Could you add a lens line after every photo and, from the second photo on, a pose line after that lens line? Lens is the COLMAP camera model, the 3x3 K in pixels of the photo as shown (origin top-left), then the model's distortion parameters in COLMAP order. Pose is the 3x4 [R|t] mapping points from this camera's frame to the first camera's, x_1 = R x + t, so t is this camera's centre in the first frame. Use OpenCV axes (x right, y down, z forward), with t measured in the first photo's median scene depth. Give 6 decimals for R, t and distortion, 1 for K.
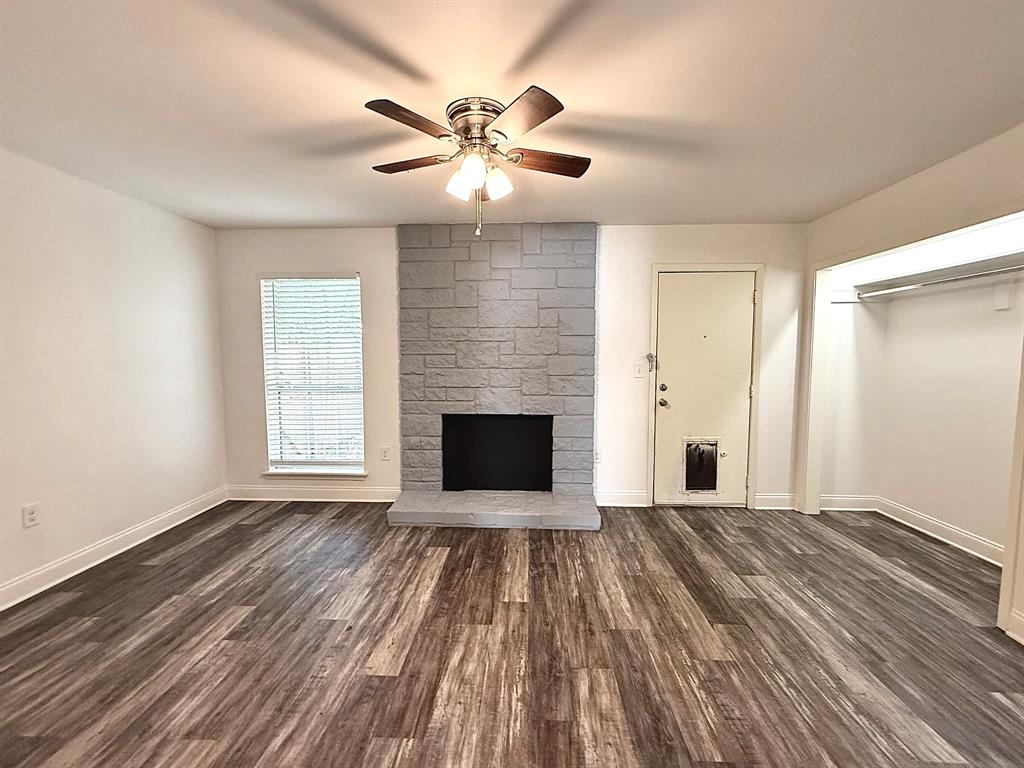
lens RADIAL K [[434.9, 0, 509.5], [0, 434.9, 385.0], [0, 0, 1]] dist [0.001882, -0.000557]
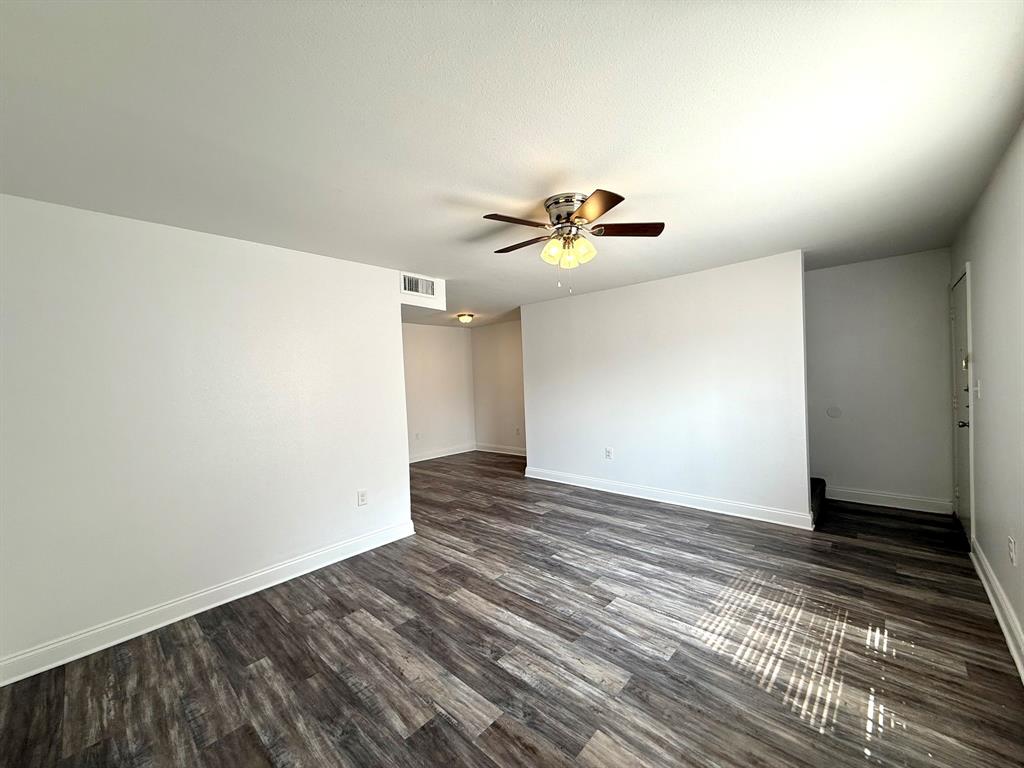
lens RADIAL K [[408.8, 0, 511.9], [0, 408.8, 386.8], [0, 0, 1]] dist [0.003387, -0.000058]
pose [[0.636725, -0.028357, 0.770569, -0.525736], [0.085422, 0.995767, -0.033940, -0.025709], [-0.766344, 0.087434, 0.636452, 0.097195]]
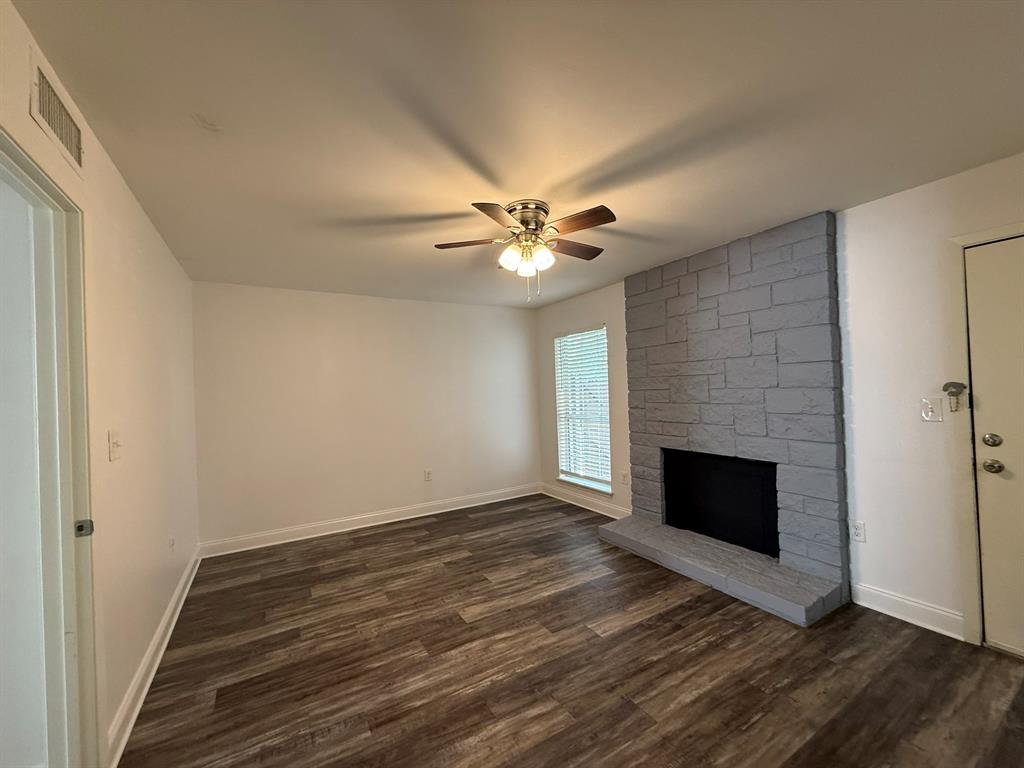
lens RADIAL K [[408.8, 0, 510.2], [0, 408.8, 386.5], [0, 0, 1]] dist [0.003387, -0.000058]
pose [[0.546005, -0.023885, -0.837441, 0.520724], [-0.026669, 0.998591, -0.045868, -0.026635], [0.837357, 0.047378, 0.544599, 0.189308]]
